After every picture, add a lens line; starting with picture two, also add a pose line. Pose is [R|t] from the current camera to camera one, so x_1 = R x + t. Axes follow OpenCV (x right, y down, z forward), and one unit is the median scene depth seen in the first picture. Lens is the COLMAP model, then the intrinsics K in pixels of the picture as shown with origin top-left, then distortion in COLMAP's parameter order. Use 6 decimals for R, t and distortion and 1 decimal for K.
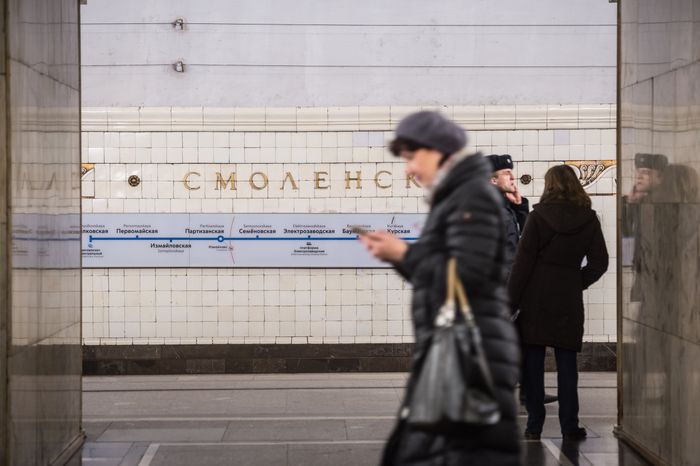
lens RADIAL K [[2278.1, 0, 350.0], [0, 2278.1, 233.0], [0, 0, 1]] dist [0.522015, -0.429758]
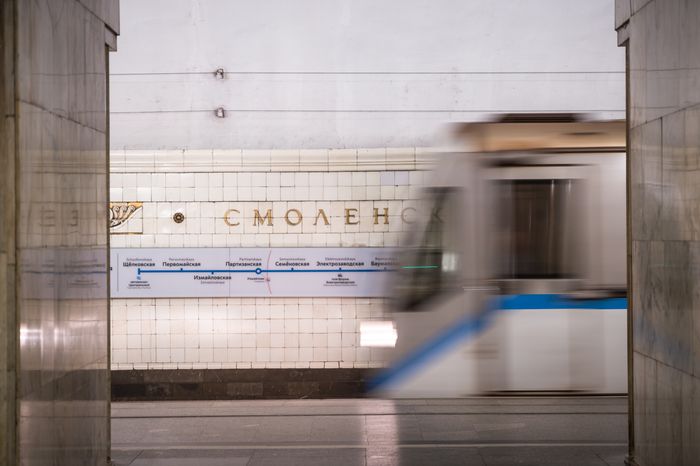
lens RADIAL K [[1889.1, 0, 350.0], [0, 1889.1, 233.0], [0, 0, 1]] dist [0.286503, 0.071323]
pose [[0.999610, -0.003390, -0.027724, 0.014023], [0.003057, 0.999923, -0.012063, -0.005516], [0.027763, 0.011973, 0.999543, 0.128745]]
